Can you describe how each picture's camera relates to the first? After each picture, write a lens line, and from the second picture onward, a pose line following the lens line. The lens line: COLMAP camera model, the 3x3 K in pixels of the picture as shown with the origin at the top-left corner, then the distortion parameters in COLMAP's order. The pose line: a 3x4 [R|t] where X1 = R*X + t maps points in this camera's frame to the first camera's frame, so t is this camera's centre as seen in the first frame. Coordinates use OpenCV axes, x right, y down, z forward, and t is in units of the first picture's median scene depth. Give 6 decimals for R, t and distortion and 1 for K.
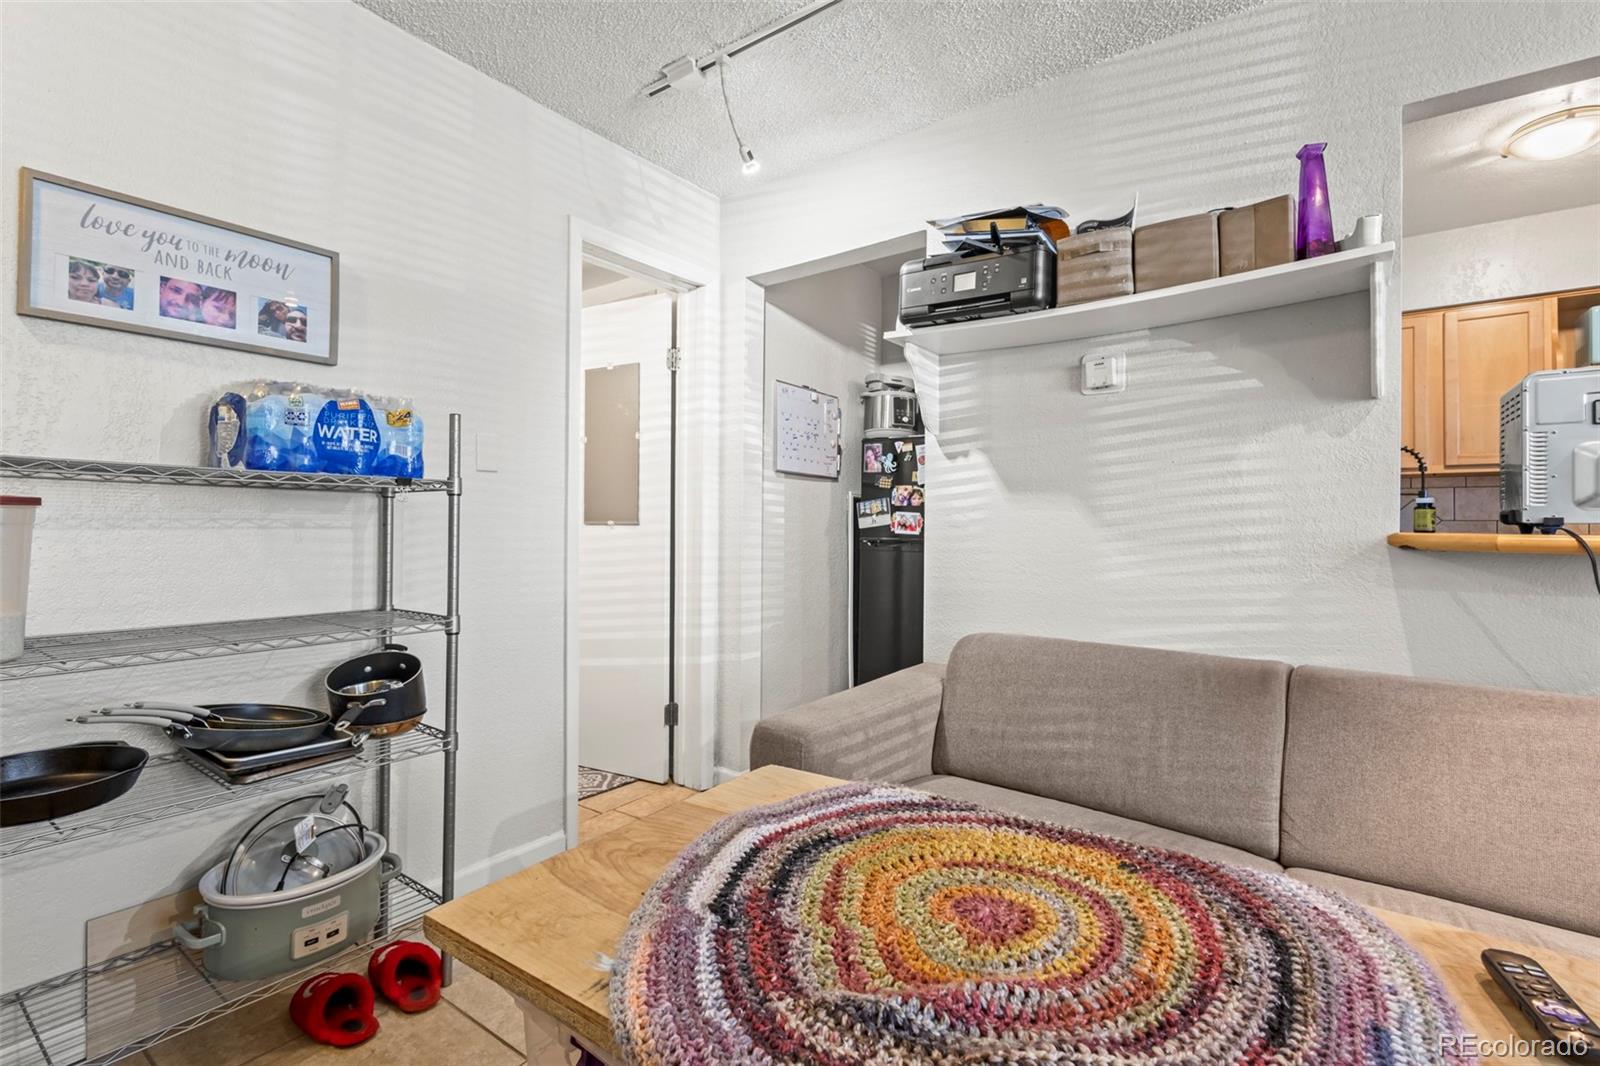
lens RADIAL K [[742.5, 0, 800.7], [0, 742.5, 523.6], [0, 0, 1]] dist [0.006144, -0.002259]
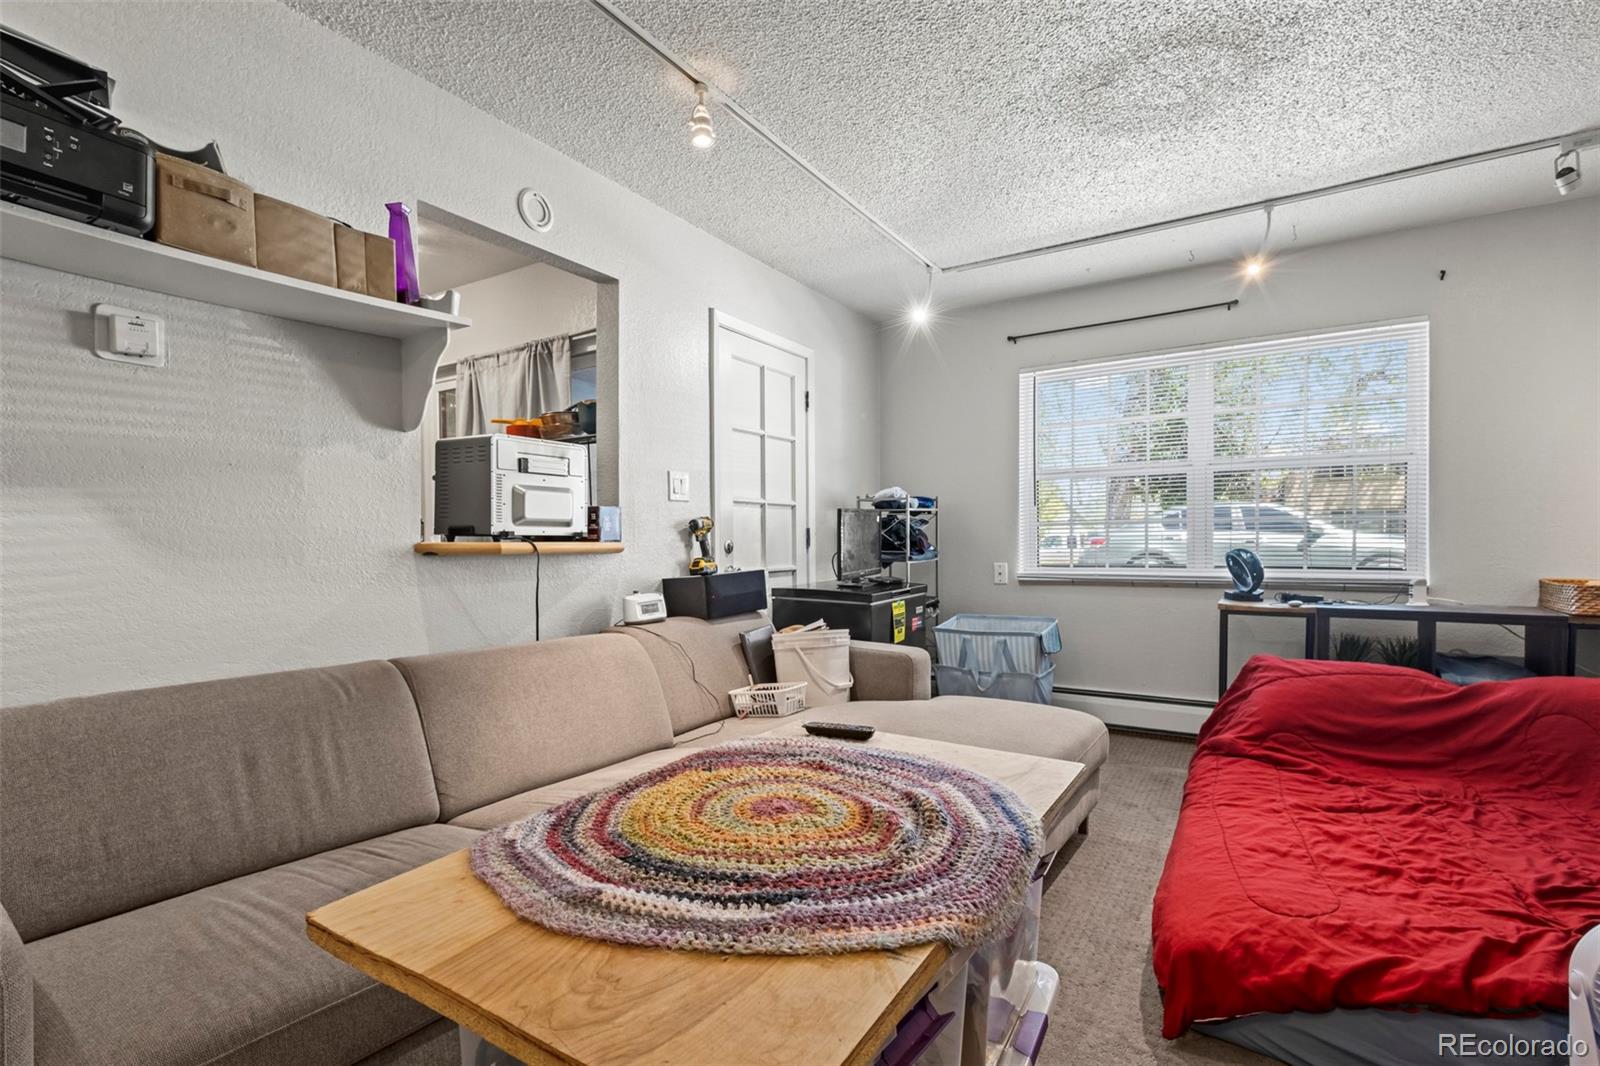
lens RADIAL K [[742.5, 0, 798.6], [0, 742.5, 547.7], [0, 0, 1]] dist [0.006144, -0.002259]
pose [[-0.067359, -0.011467, 0.997663, -0.563834], [0.000186, 0.999934, 0.011506, 0.008280], [-0.997729, 0.000960, -0.067353, 0.517112]]
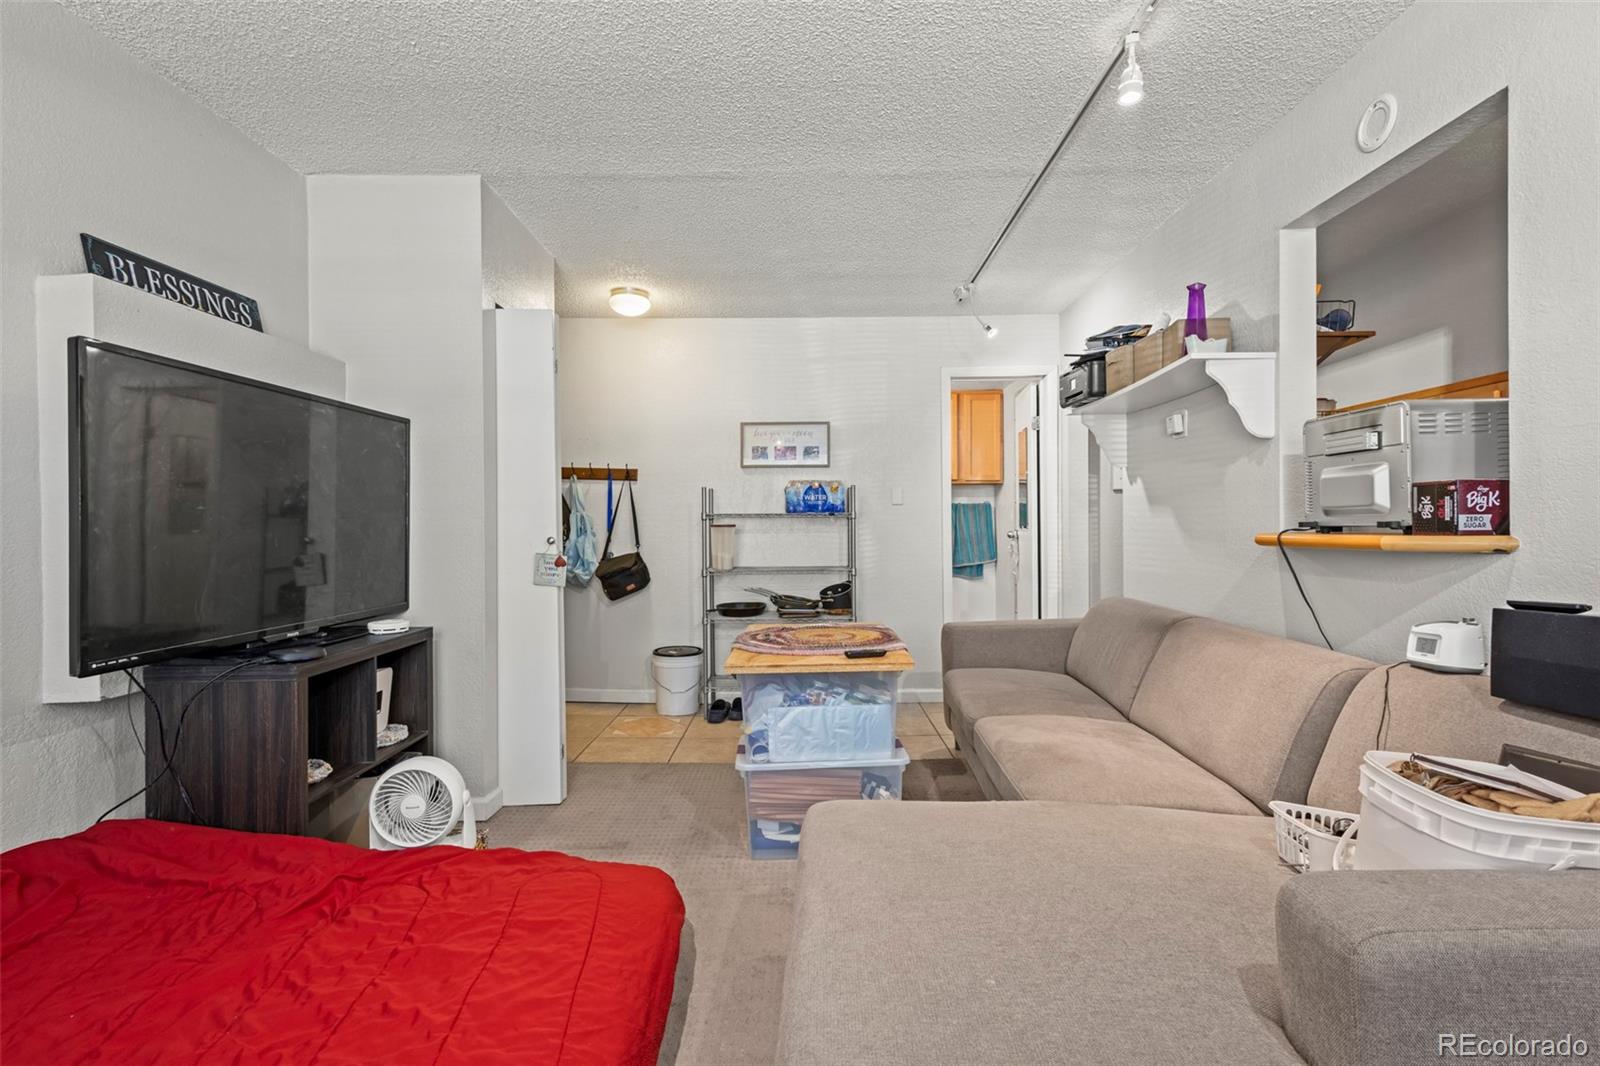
lens RADIAL K [[742.5, 0, 797.1], [0, 742.5, 530.9], [0, 0, 1]] dist [0.006144, -0.002259]
pose [[0.584766, -0.007435, -0.811168, 1.555349], [0.014475, 0.999894, 0.001270, -0.004552], [0.811073, -0.012485, 0.584812, -0.633018]]
